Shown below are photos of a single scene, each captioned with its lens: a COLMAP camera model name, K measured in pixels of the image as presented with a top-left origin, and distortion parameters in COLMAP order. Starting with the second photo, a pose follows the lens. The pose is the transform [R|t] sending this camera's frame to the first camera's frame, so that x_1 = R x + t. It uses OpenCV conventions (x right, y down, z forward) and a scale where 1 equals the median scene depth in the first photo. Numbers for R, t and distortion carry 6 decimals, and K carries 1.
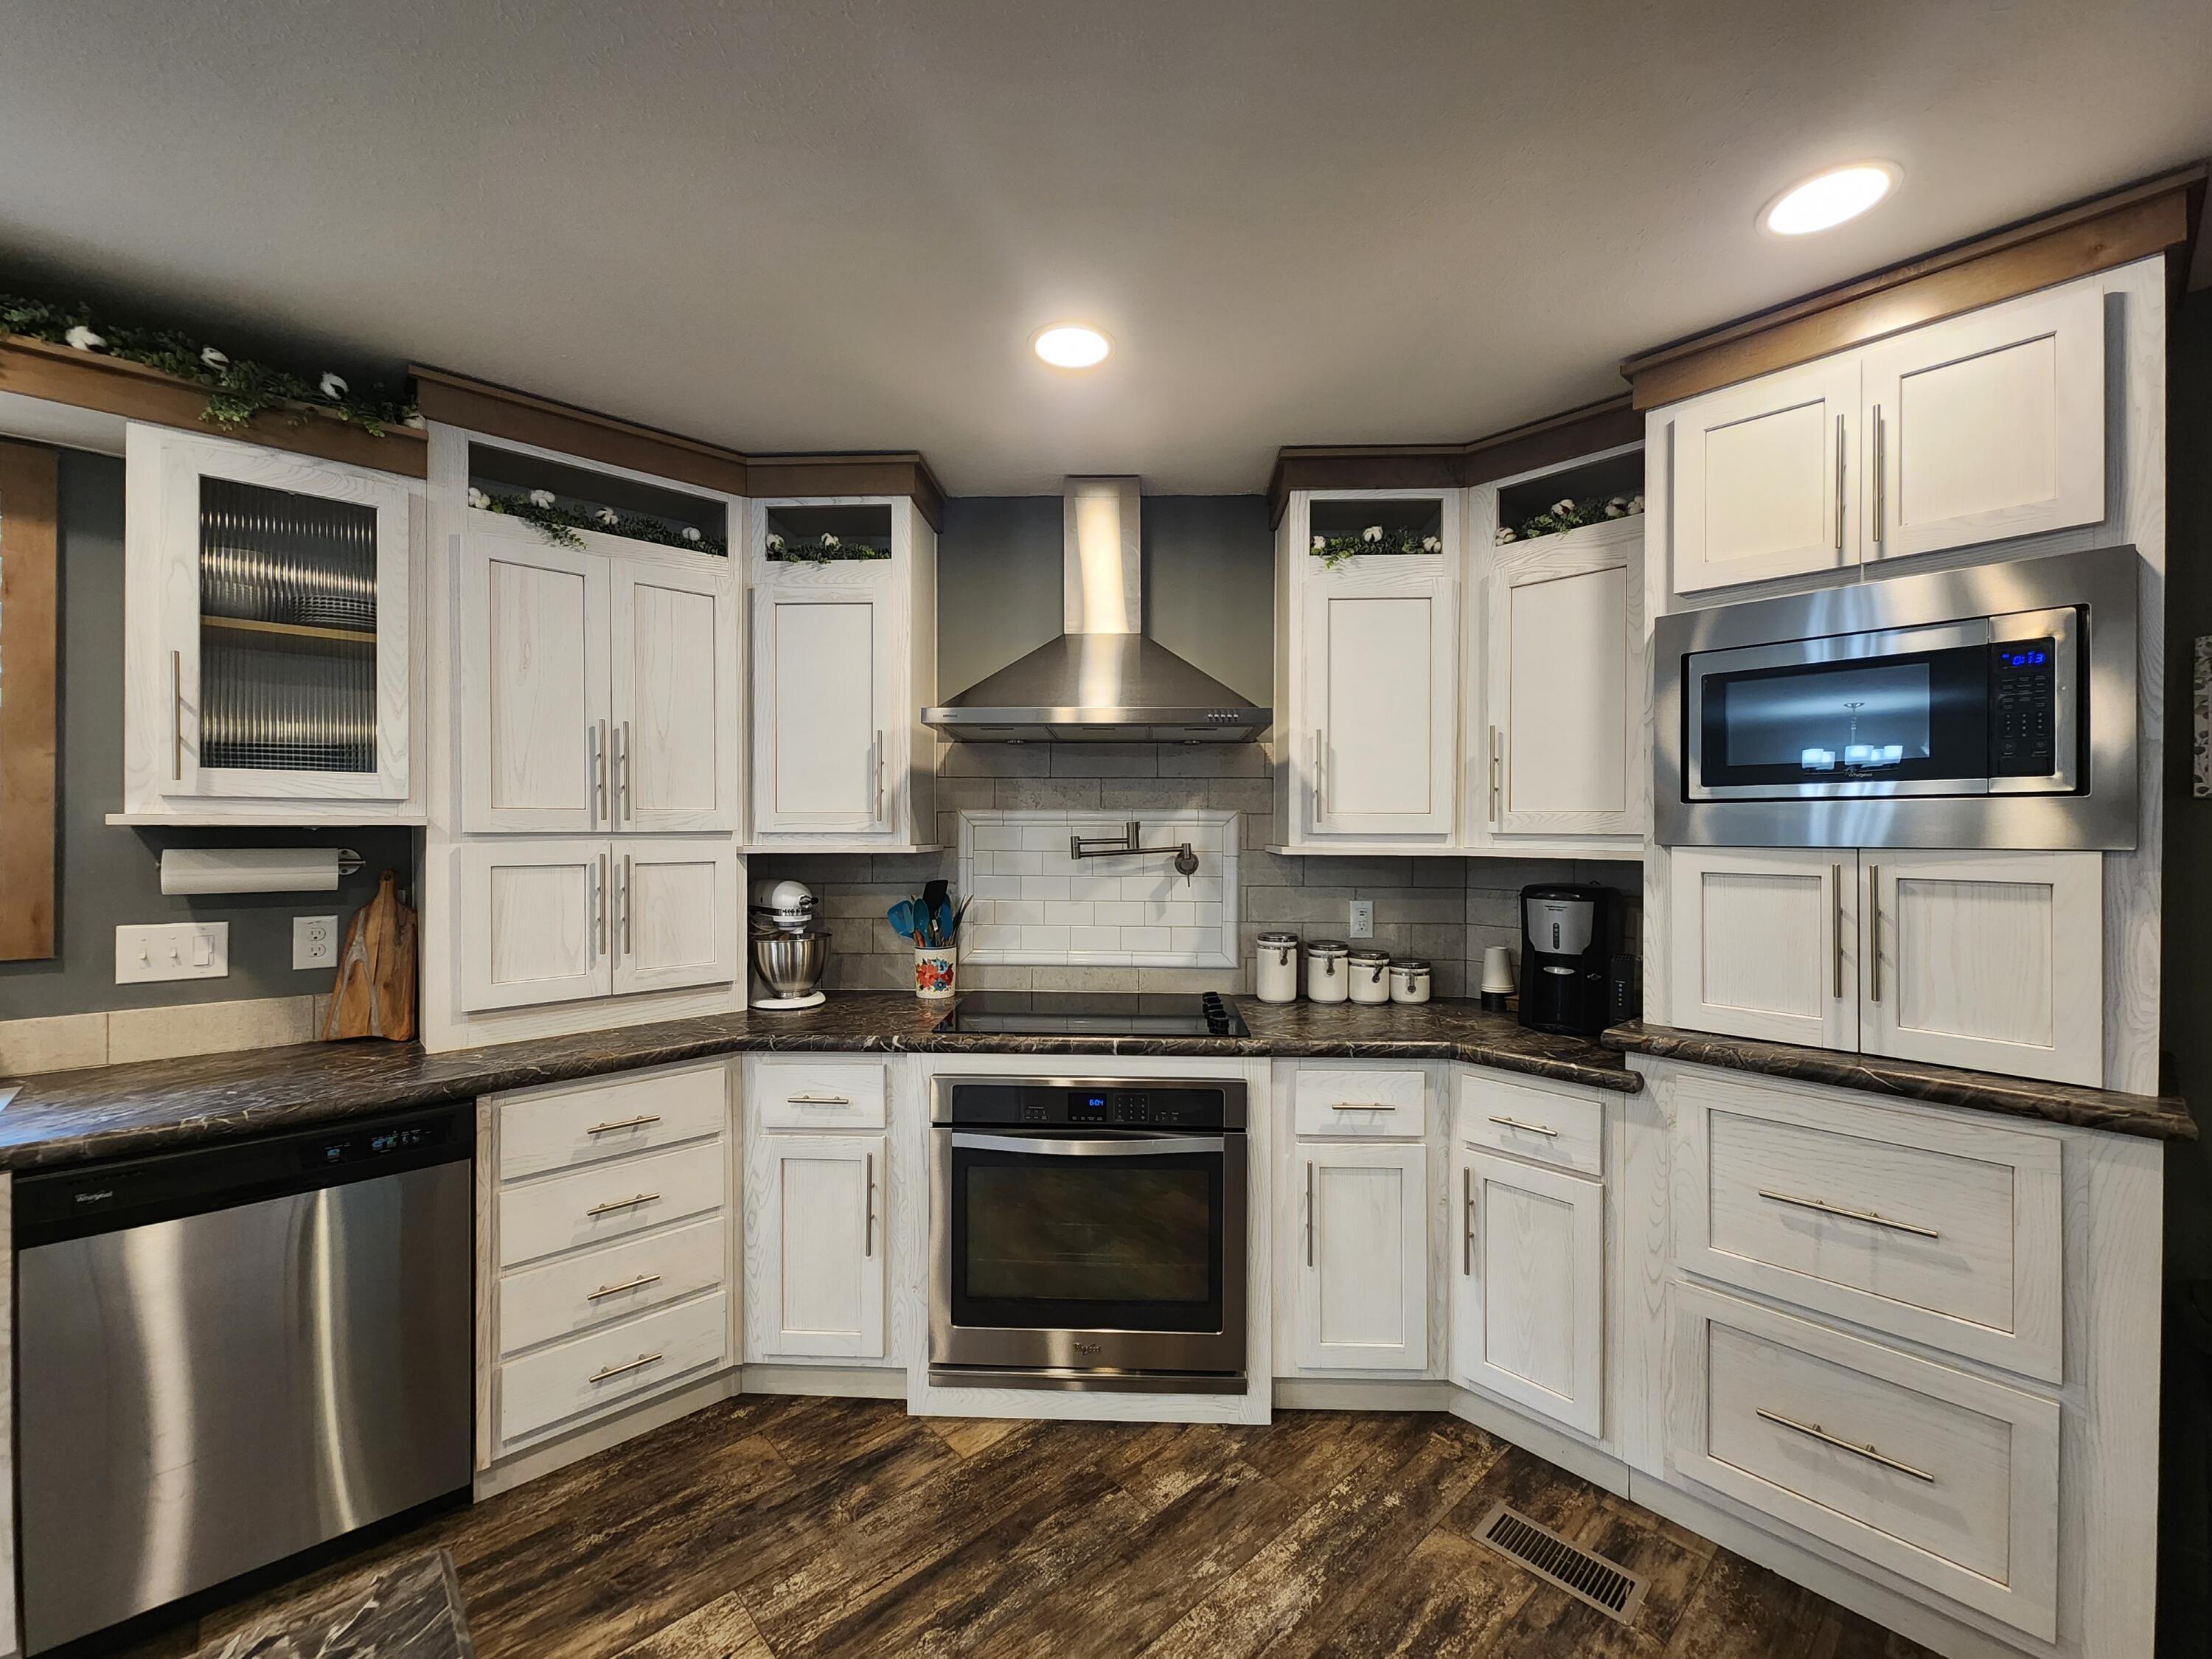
lens RADIAL K [[914.6, 0, 1098.5], [0, 914.6, 826.2], [0, 0, 1]] dist [0.007053, -0.000958]
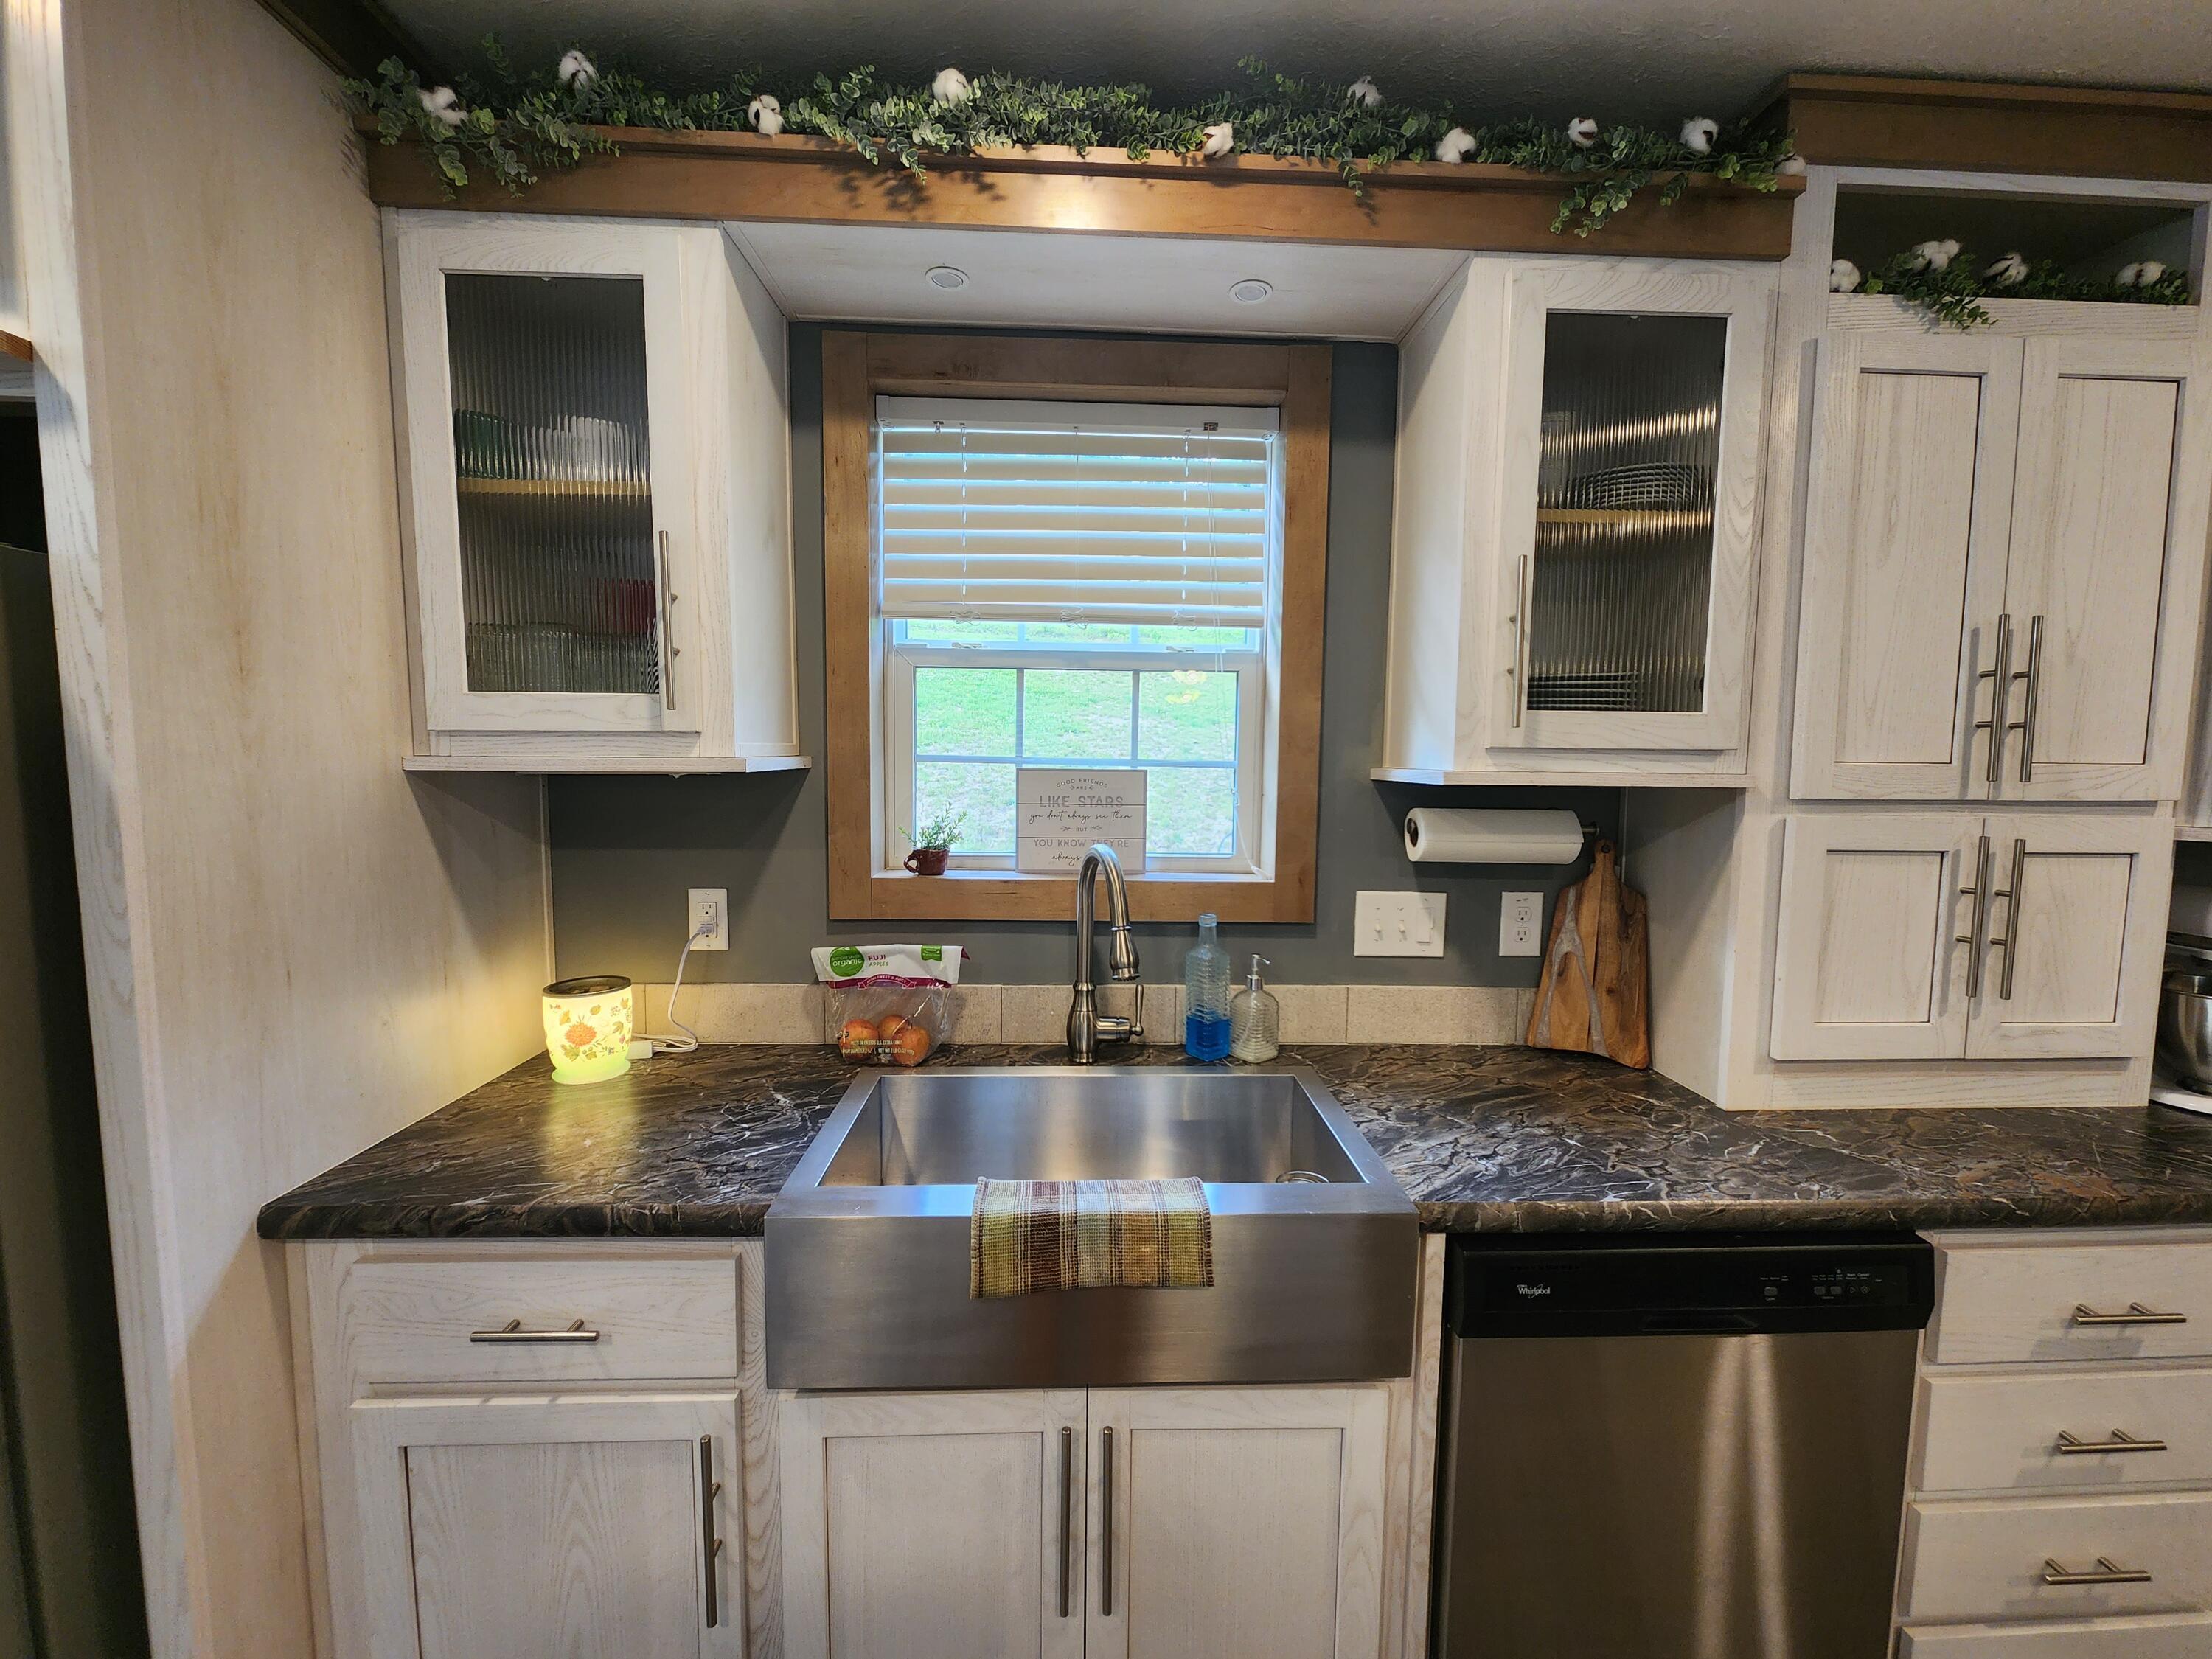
lens RADIAL K [[914.6, 0, 1120.1], [0, 914.6, 824.8], [0, 0, 1]] dist [0.007053, -0.000958]
pose [[0.771443, 0.059971, -0.633466, -0.639063], [-0.011195, 0.996674, 0.080723, -0.022471], [0.636200, -0.055182, 0.769548, 0.166283]]
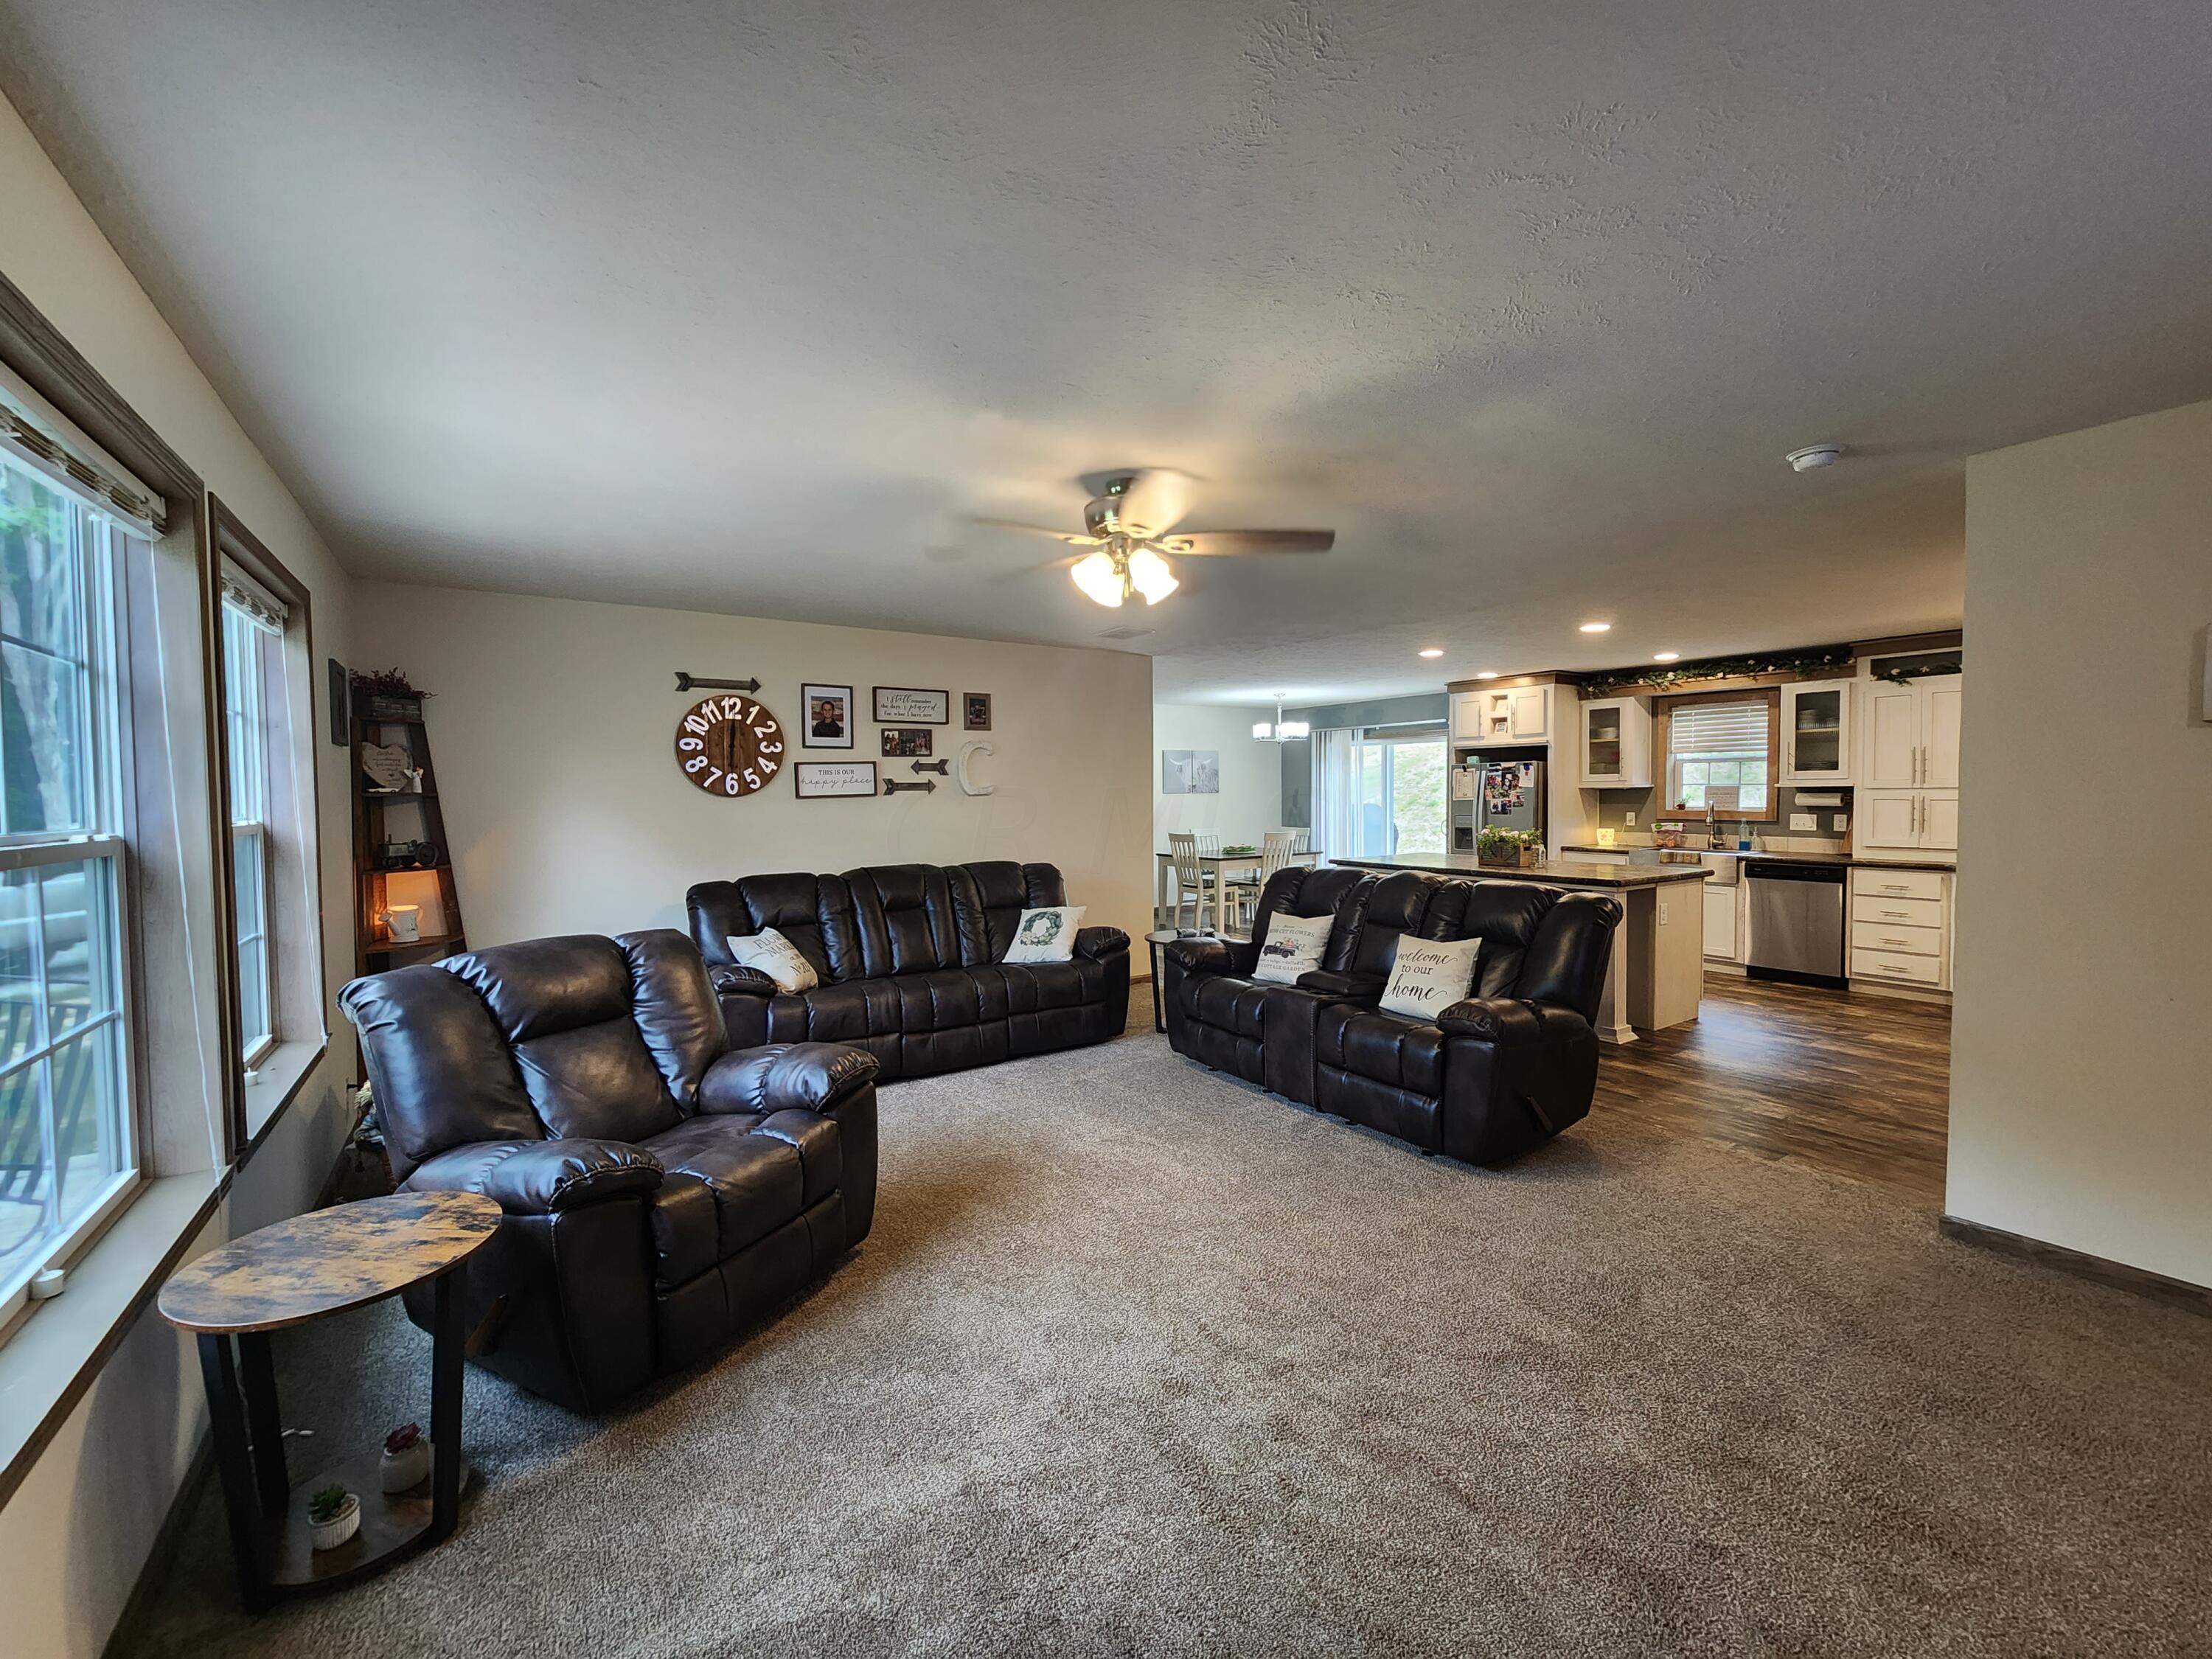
lens RADIAL K [[914.6, 0, 1111.4], [0, 914.6, 830.8], [0, 0, 1]] dist [0.007053, -0.000958]
pose [[-0.150324, 0.041757, -0.987755, 2.731640], [0.010731, 0.999118, 0.040604, -0.002245], [0.988578, -0.004496, -0.150640, -1.035899]]
